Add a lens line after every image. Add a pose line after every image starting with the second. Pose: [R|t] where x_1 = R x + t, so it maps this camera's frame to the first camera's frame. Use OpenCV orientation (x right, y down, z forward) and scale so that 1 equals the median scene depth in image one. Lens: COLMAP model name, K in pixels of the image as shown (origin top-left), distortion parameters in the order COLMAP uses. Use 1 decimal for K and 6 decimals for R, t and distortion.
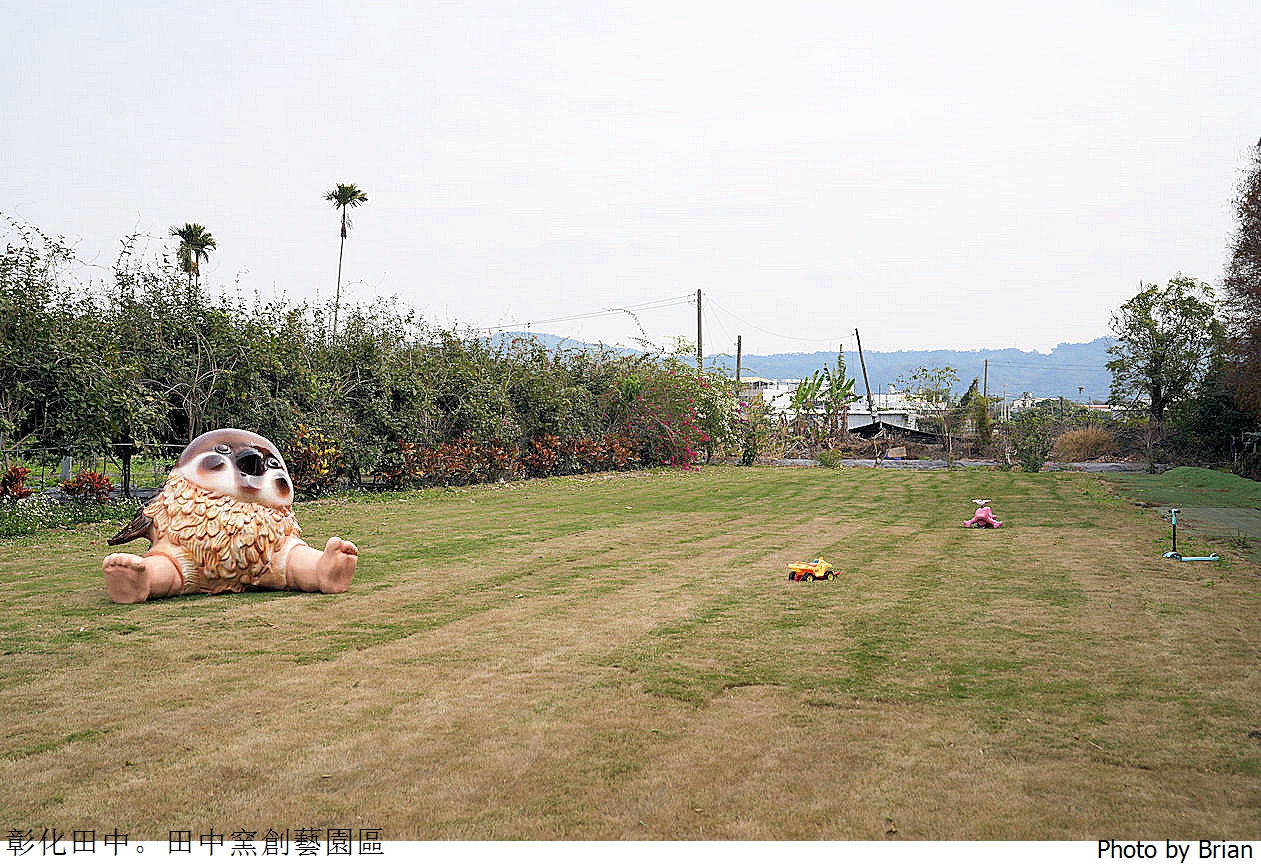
lens RADIAL K [[1511.7, 0, 630.5], [0, 1511.7, 433.0], [0, 0, 1]] dist [0.091122, 0.009373]
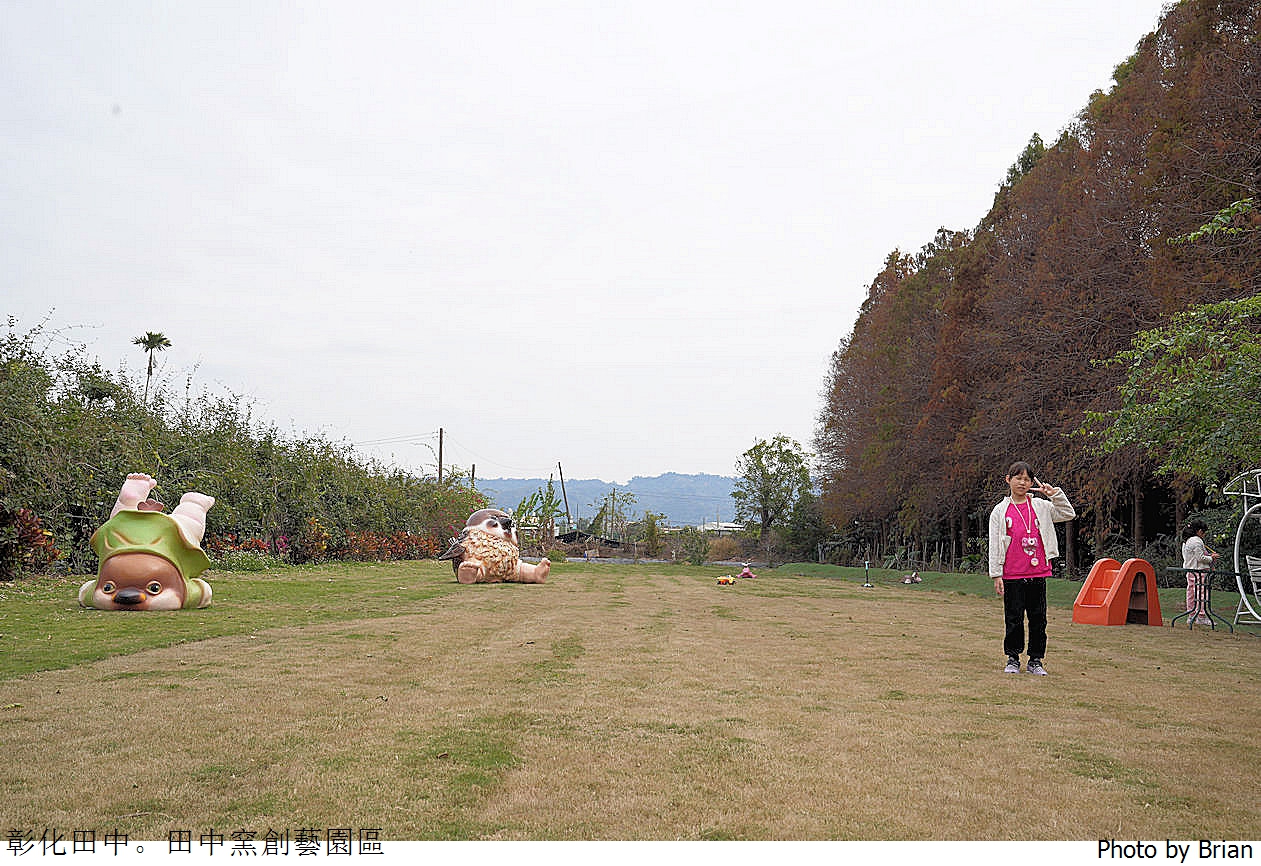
lens RADIAL K [[1446.7, 0, 630.5], [0, 1446.7, 433.0], [0, 0, 1]] dist [0.000251, 0.002076]
pose [[0.956736, 0.040104, 0.288181, -0.177481], [-0.015752, 0.996142, -0.086331, 0.017088], [-0.290532, 0.078057, 0.953676, -0.277842]]
